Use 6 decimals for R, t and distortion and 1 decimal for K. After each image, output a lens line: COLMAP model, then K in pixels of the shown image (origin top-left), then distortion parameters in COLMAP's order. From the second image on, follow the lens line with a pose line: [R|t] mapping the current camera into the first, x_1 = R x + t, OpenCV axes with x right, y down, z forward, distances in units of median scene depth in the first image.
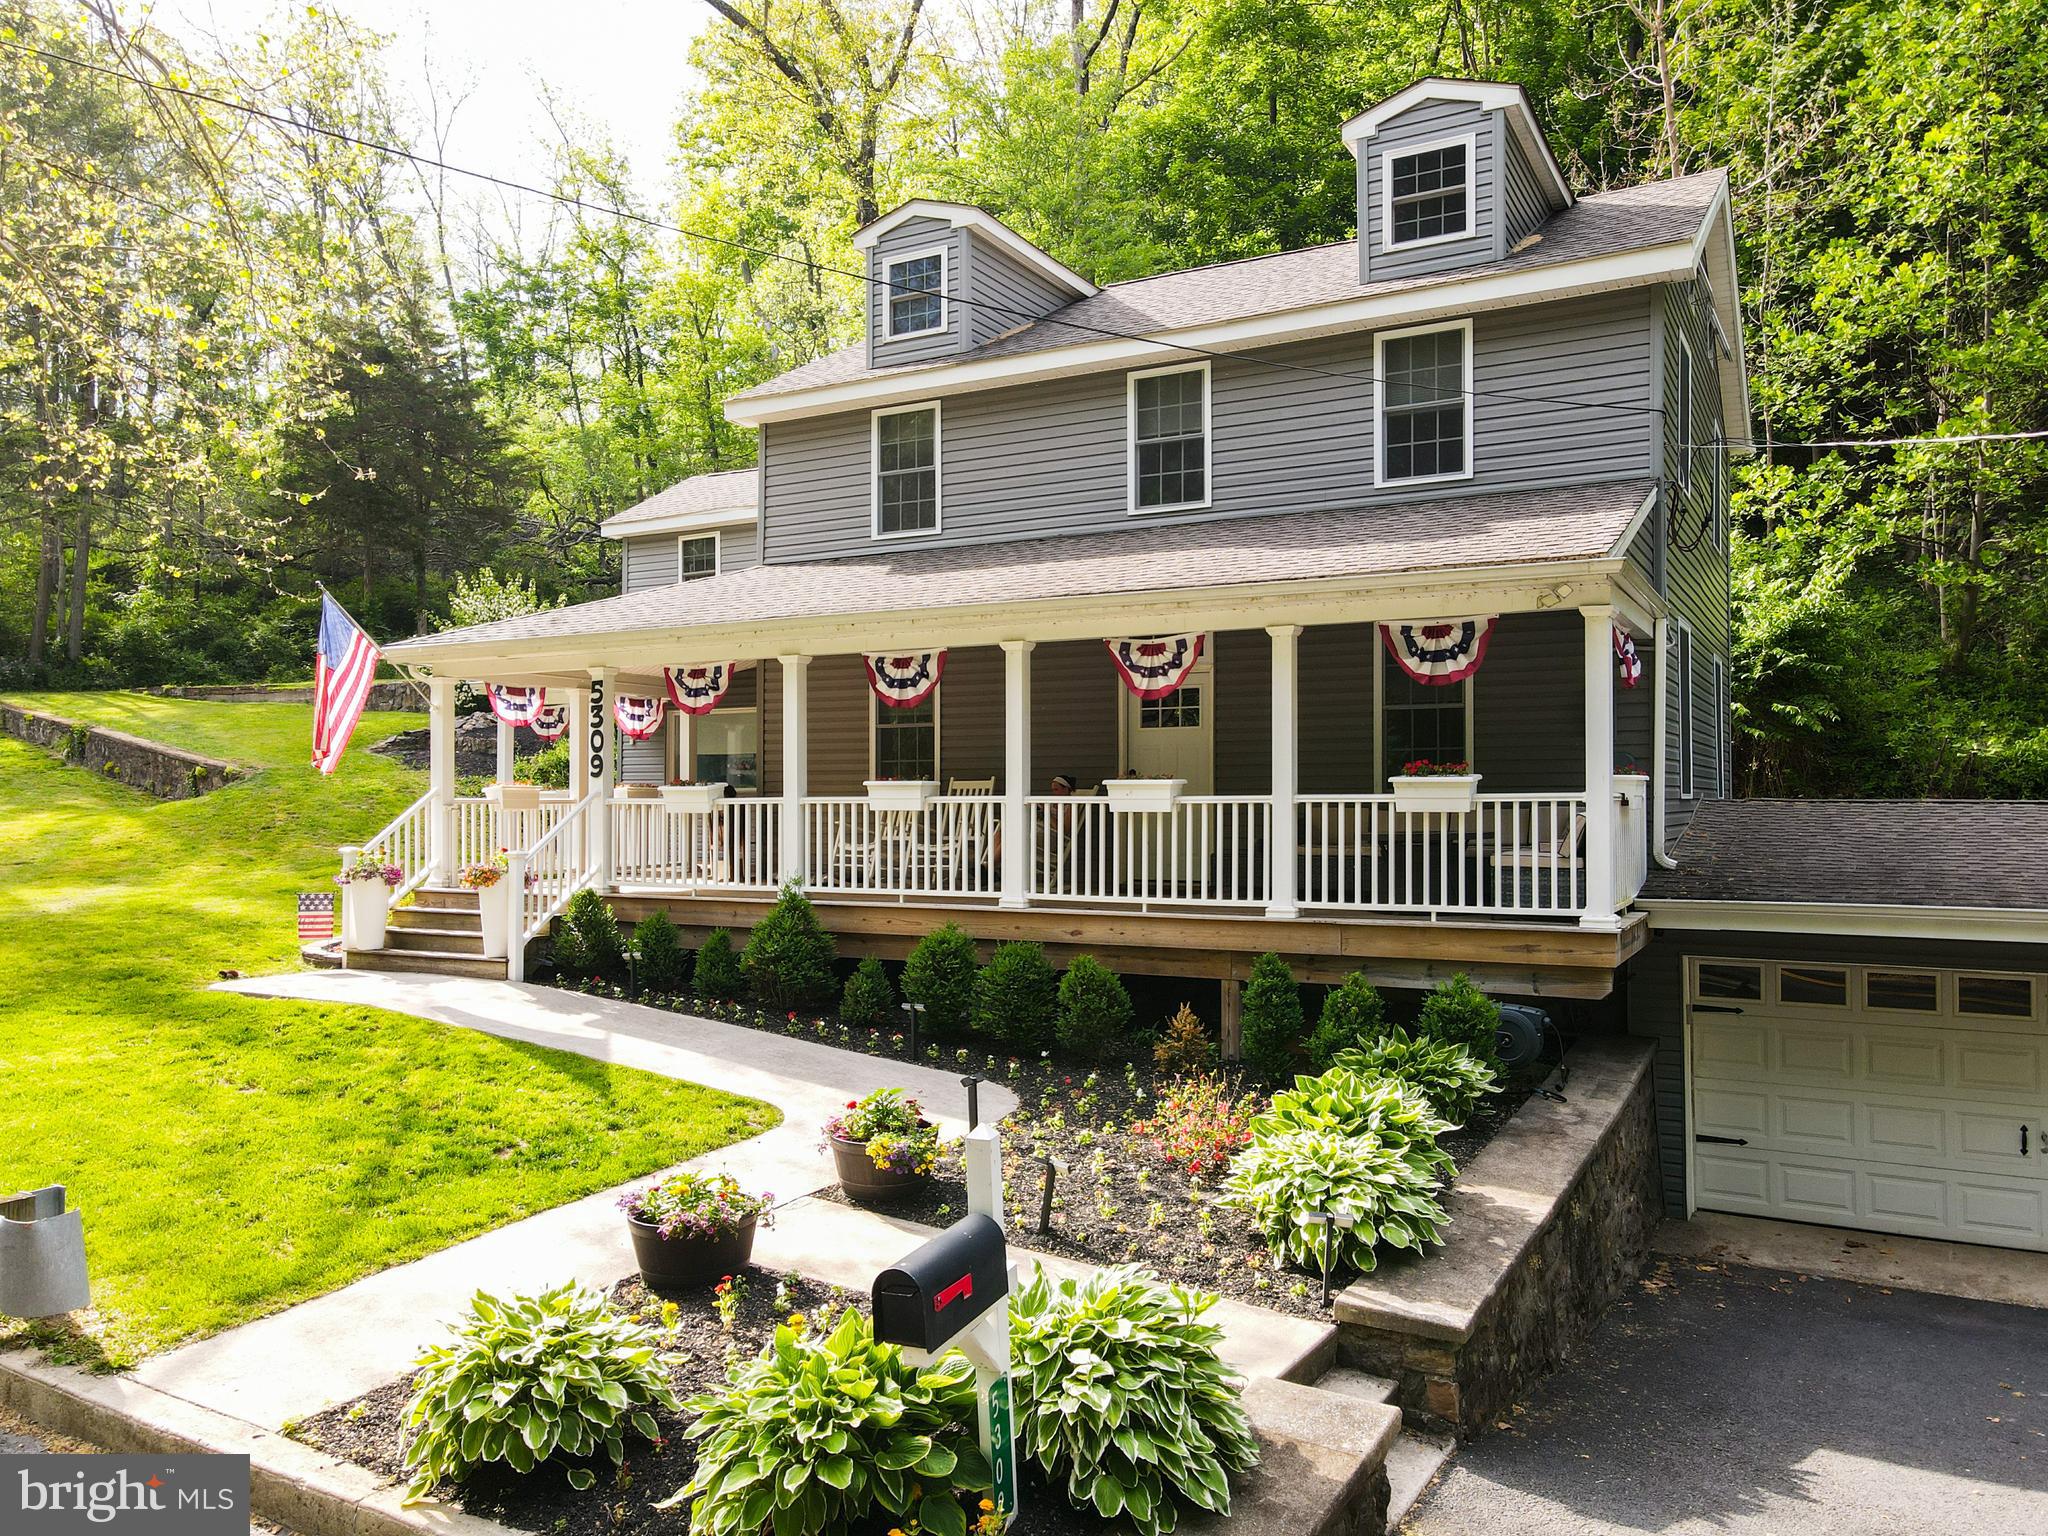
lens RADIAL K [[1643.2, 0, 1026.2], [0, 1643.2, 732.1], [0, 0, 1]] dist [0.016159, 0.009443]
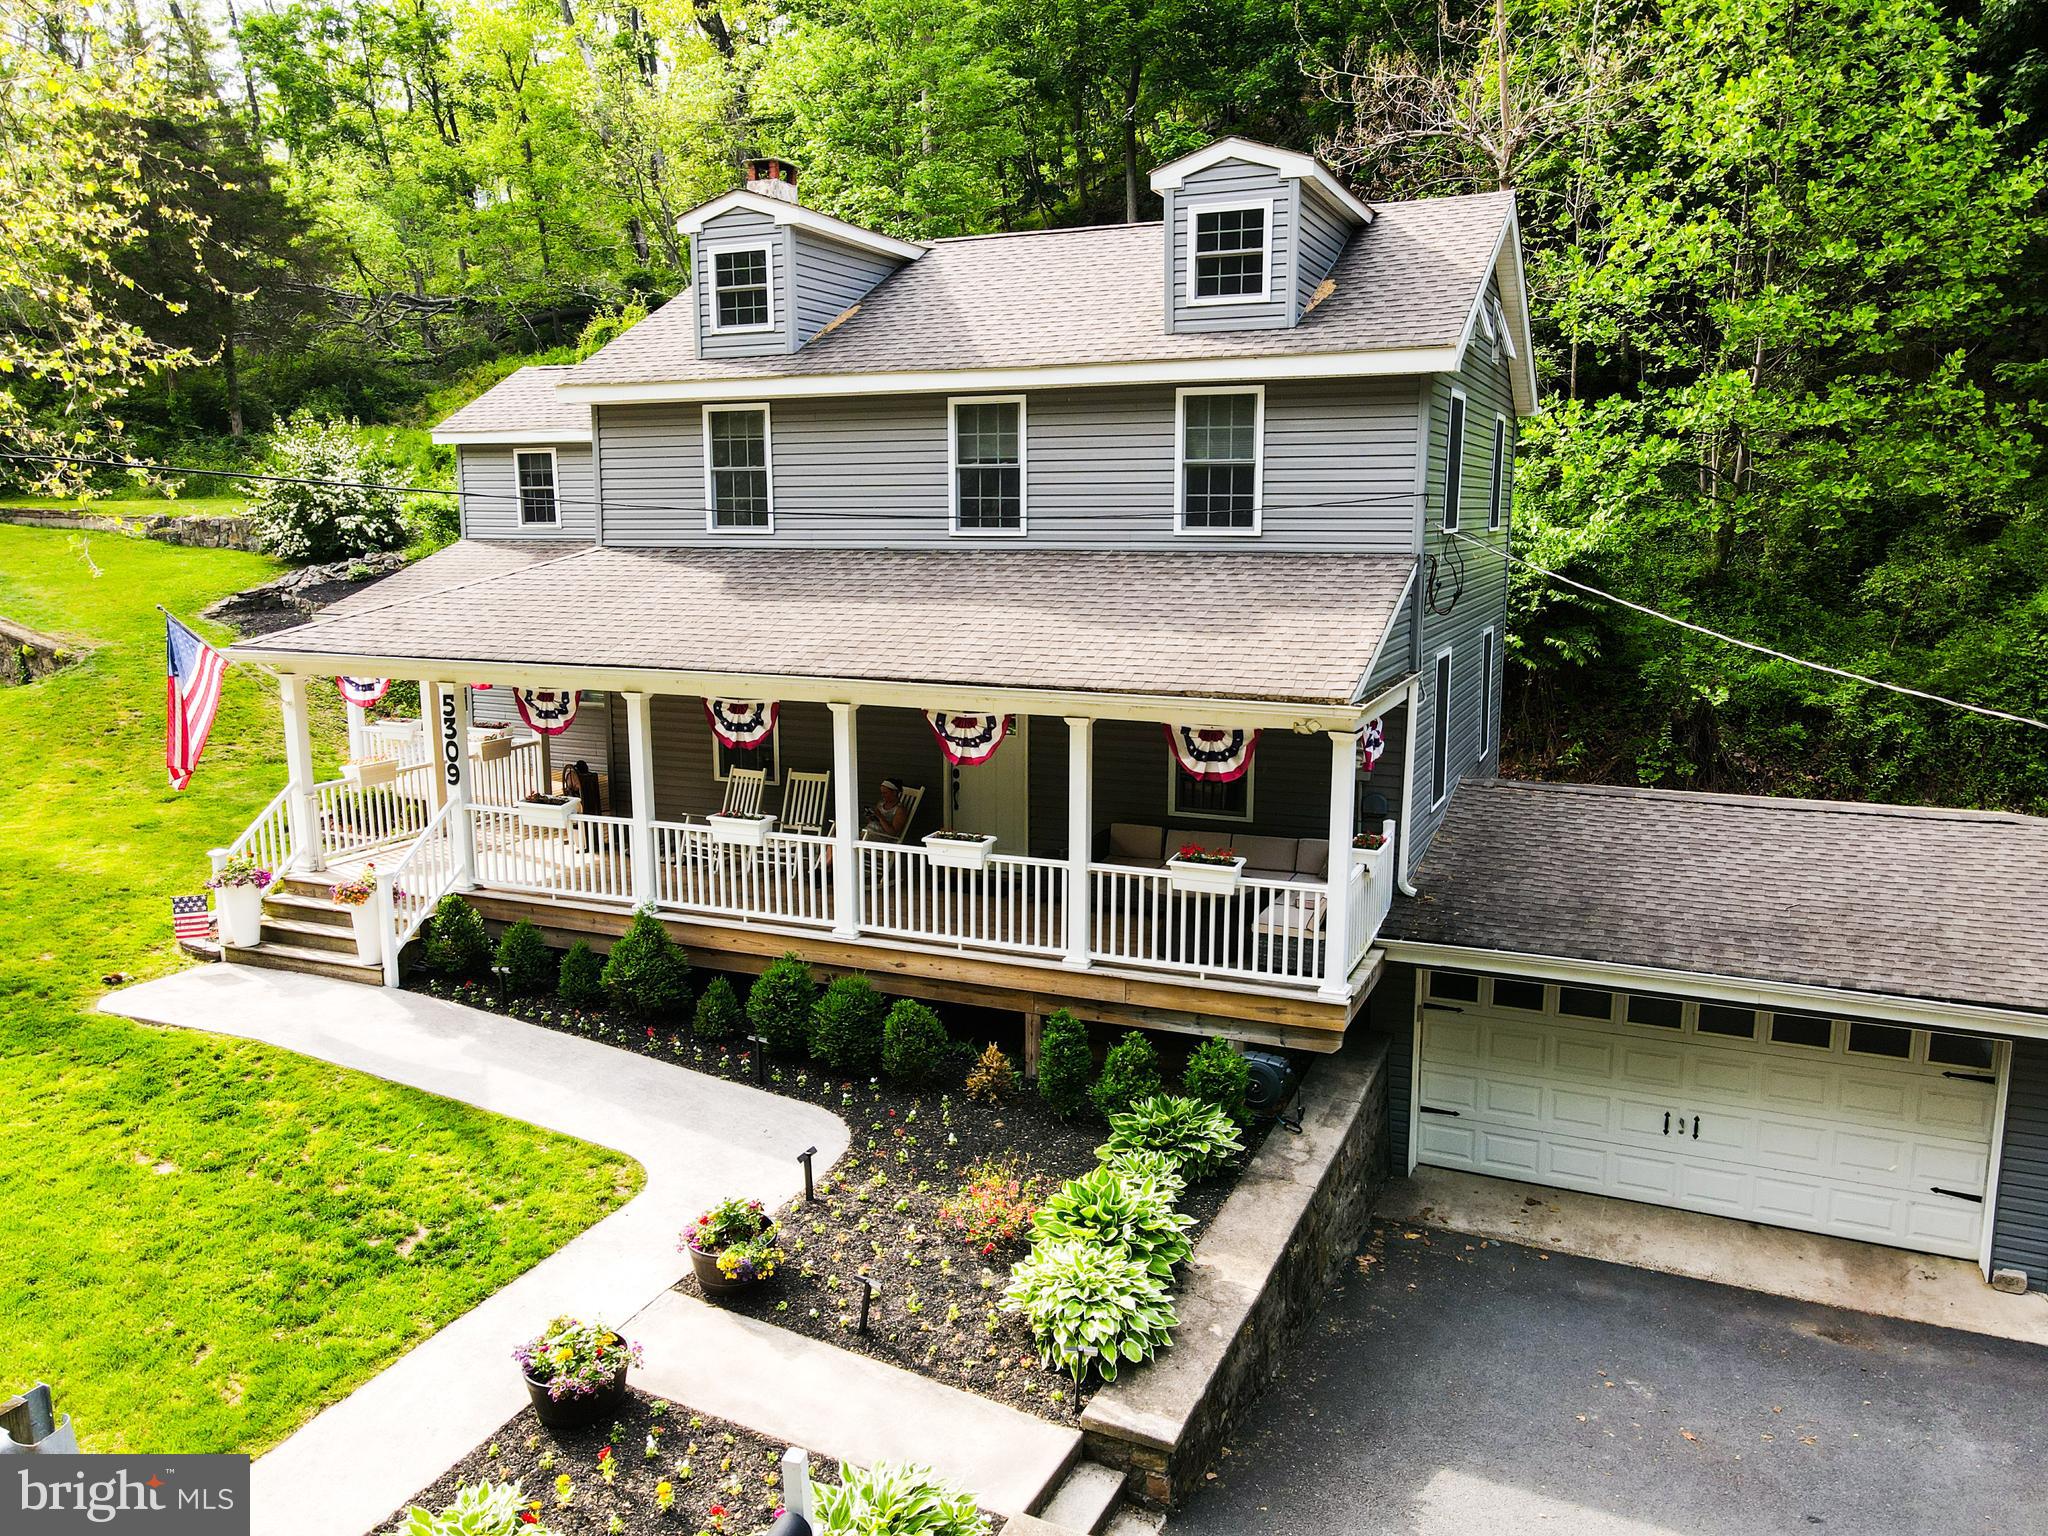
lens RADIAL K [[1658.8, 0, 1058.4], [0, 1658.8, 775.8], [0, 0, 1]] dist [0.000588, 0.022699]
pose [[0.994833, -0.017142, 0.100069, 0.026205], [-0.004097, 0.978062, 0.208274, -0.246383], [-0.101443, -0.207608, 0.972938, -0.102729]]
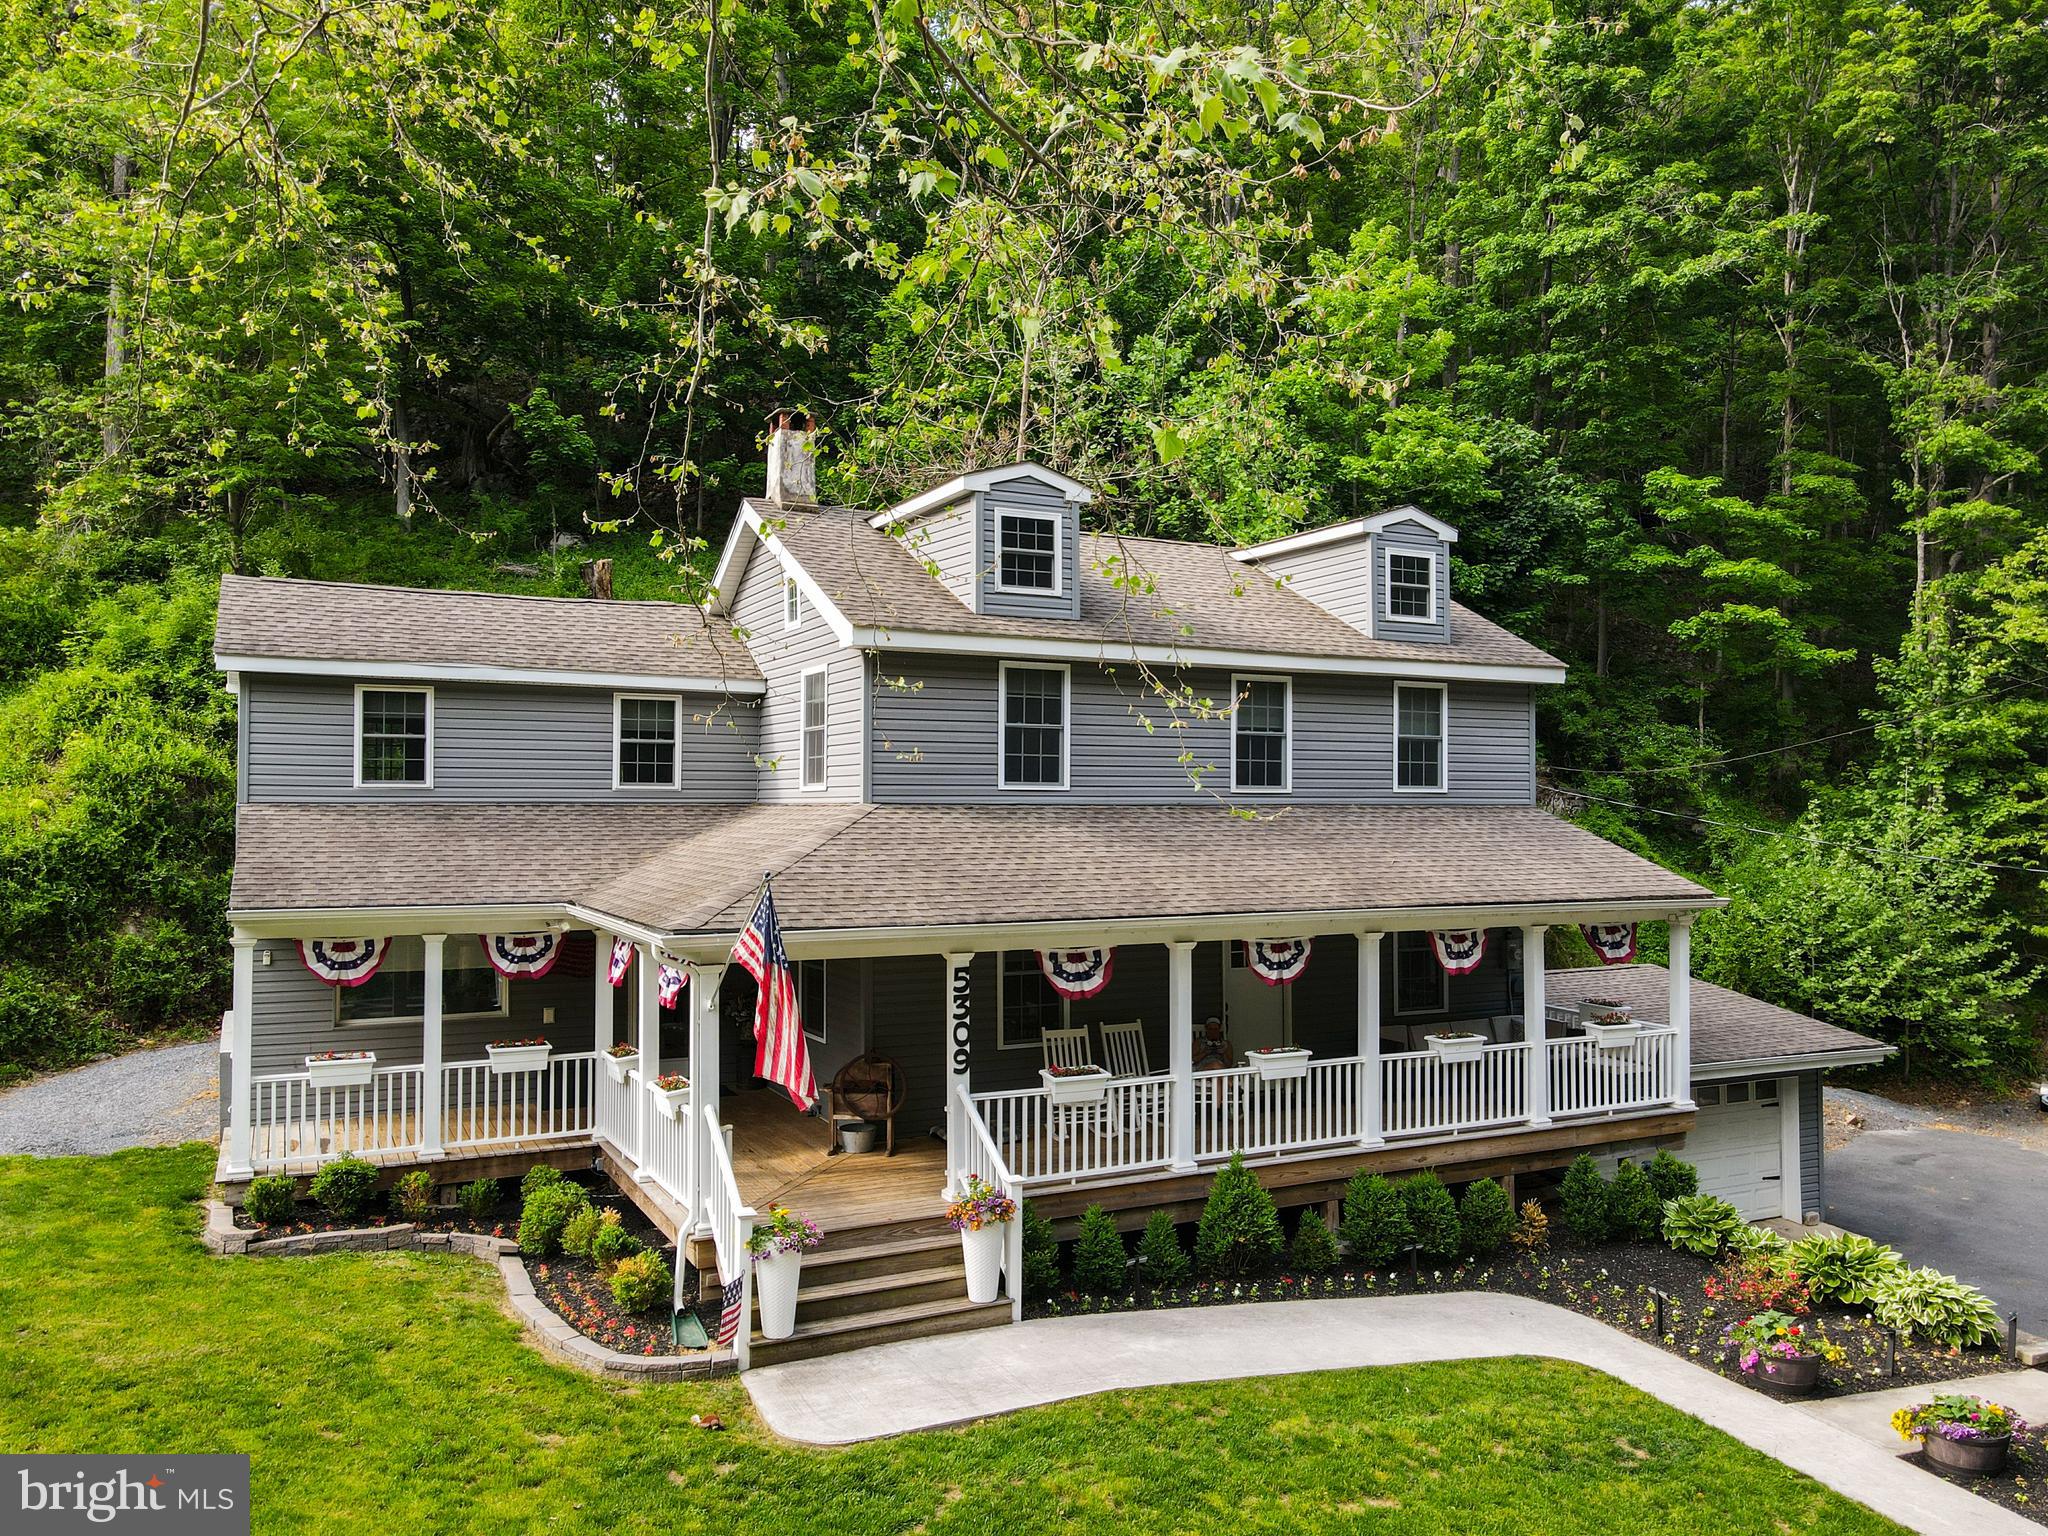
lens RADIAL K [[1515.9, 0, 1024.0], [0, 1515.9, 768.0], [0, 0, 1]] dist [-0.010222, 0.001192]
pose [[0.525532, 0.007593, 0.850740, -1.182270], [-0.061657, 0.997671, 0.029183, -0.208238], [-0.848537, -0.067791, 0.524776, 0.652727]]
